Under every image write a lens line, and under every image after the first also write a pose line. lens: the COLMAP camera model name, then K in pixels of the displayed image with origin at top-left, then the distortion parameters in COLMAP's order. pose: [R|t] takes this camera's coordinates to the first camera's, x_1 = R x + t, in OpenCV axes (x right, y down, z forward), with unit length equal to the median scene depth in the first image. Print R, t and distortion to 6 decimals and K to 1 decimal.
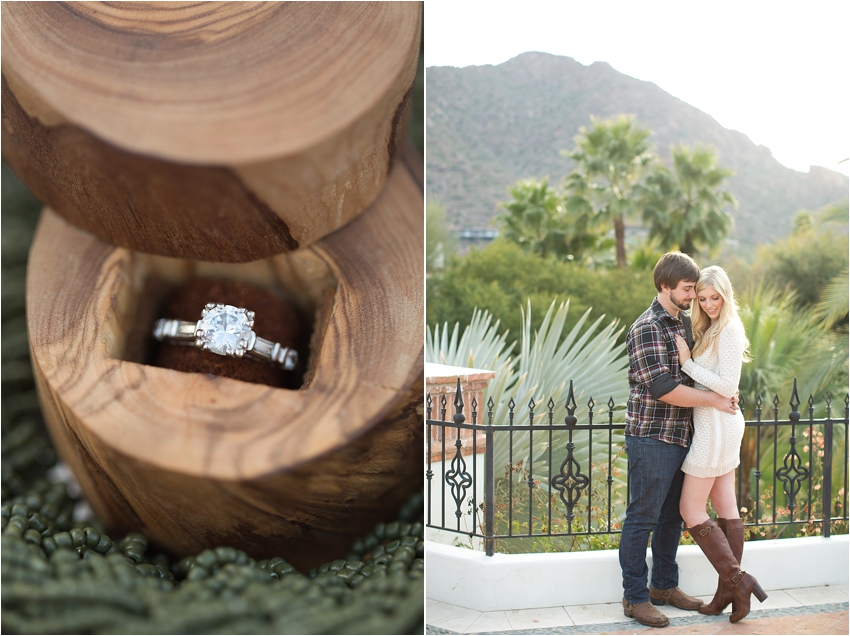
lens RADIAL K [[1883.6, 0, 425.0], [0, 1883.6, 318.0], [0, 0, 1]] dist [-0.201520, -0.007427]
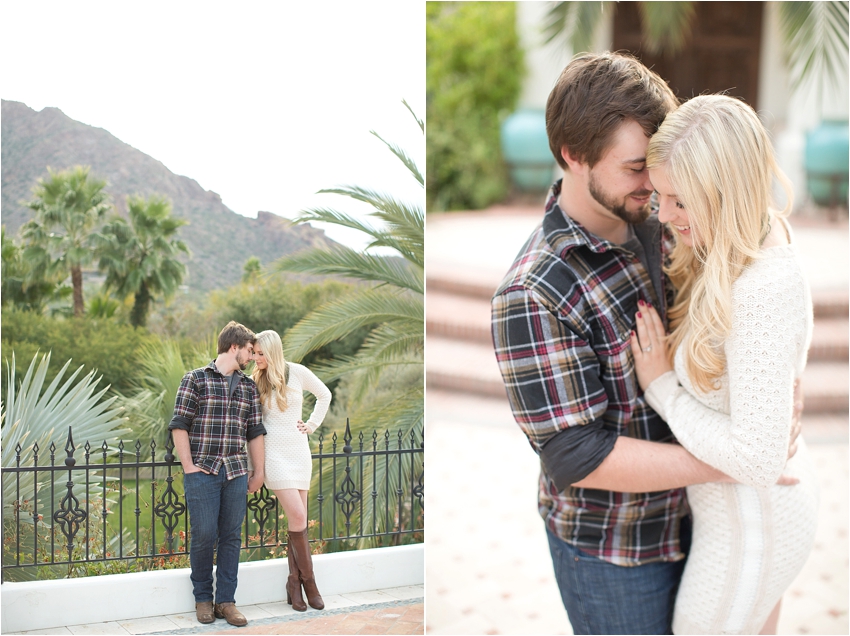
lens RADIAL K [[1197.9, 0, 425.0], [0, 1197.9, 318.0], [0, 0, 1]] dist [-0.012507, 0.005518]
pose [[0.954902, 0.006442, 0.296851, 0.091844], [0.010444, 0.998417, -0.055265, 0.013075], [-0.296737, 0.055873, 0.953323, 0.322657]]
